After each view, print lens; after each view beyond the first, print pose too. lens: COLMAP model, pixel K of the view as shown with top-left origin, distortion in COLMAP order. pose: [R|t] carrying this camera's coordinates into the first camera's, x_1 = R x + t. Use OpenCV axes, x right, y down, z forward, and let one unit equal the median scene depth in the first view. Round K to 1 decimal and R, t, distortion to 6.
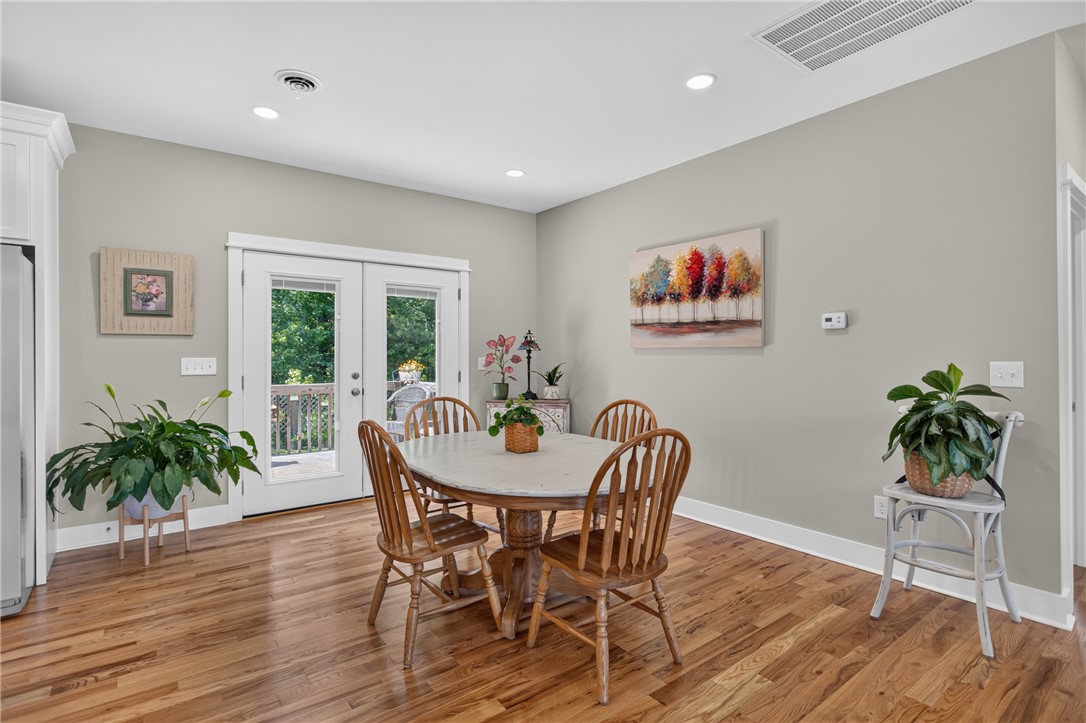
lens RADIAL K [[532.8, 0, 537.0], [0, 532.8, 350.9], [0, 0, 1]] dist [-0.014516, 0.006118]
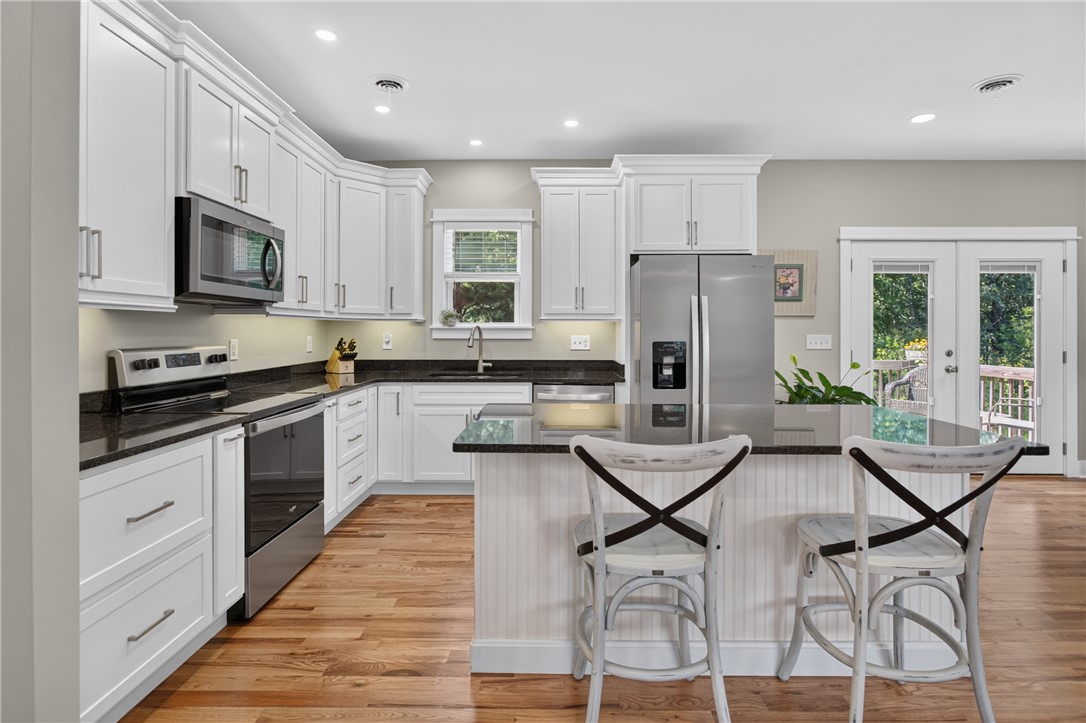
lens RADIAL K [[532.8, 0, 547.1], [0, 532.8, 335.0], [0, 0, 1]] dist [-0.014516, 0.006118]
pose [[0.792276, 0.005664, -0.610137, -0.387087], [0.000735, 0.999947, 0.010237, 0.000670], [0.610162, -0.008559, 0.792230, -0.324317]]
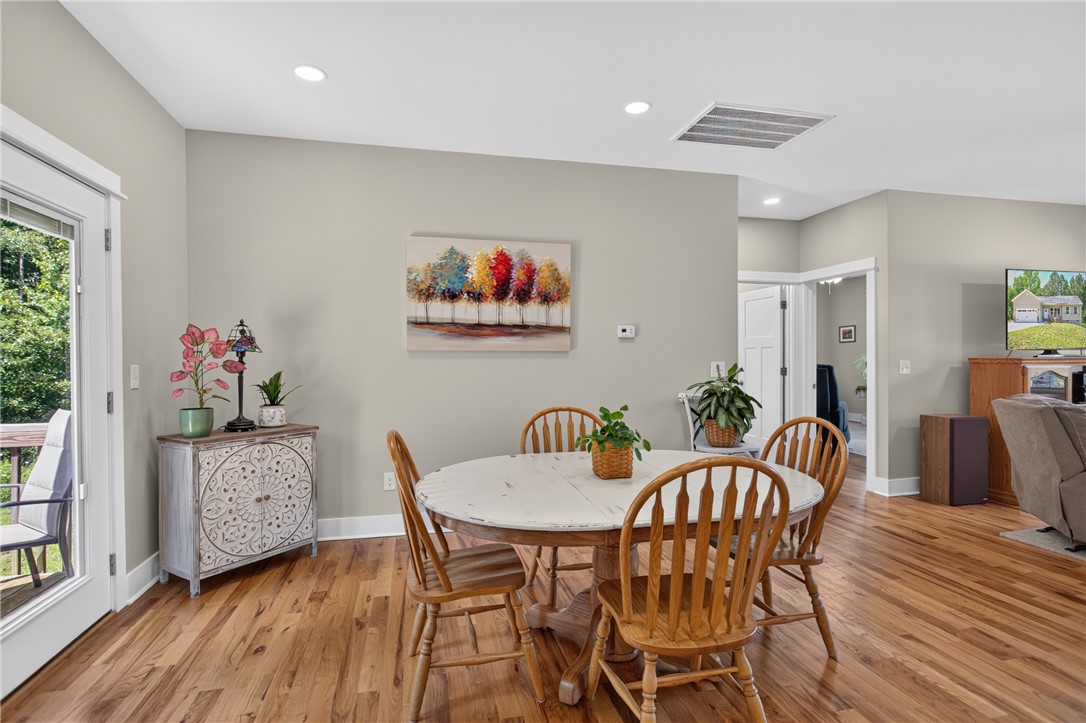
lens RADIAL K [[532.8, 0, 543.6], [0, 532.8, 361.3], [0, 0, 1]] dist [-0.014516, 0.006118]
pose [[0.398082, -0.005979, 0.917330, -0.581801], [-0.002934, 0.999965, 0.007791, 0.004744], [-0.917345, -0.005793, 0.398050, 0.557388]]
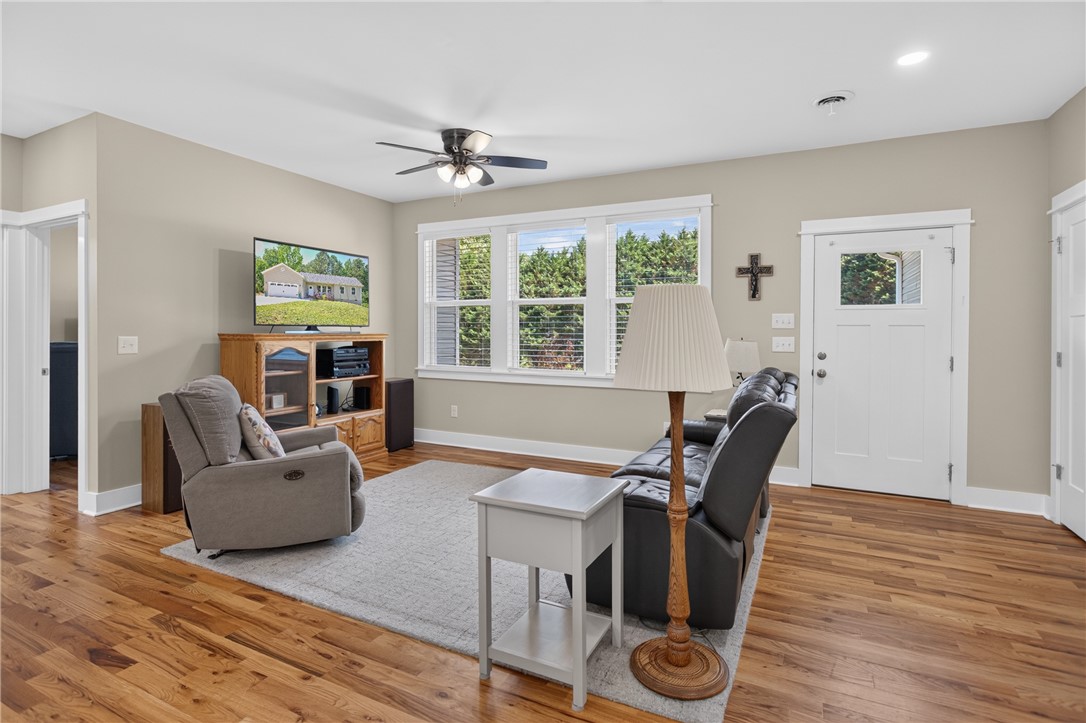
lens RADIAL K [[532.8, 0, 540.4], [0, 532.8, 338.0], [0, 0, 1]] dist [-0.014516, 0.006118]
pose [[-0.445452, -0.006402, 0.895283, -0.320519], [-0.008698, 0.999958, 0.002822, 0.003373], [-0.895263, -0.006530, -0.445489, 0.031186]]
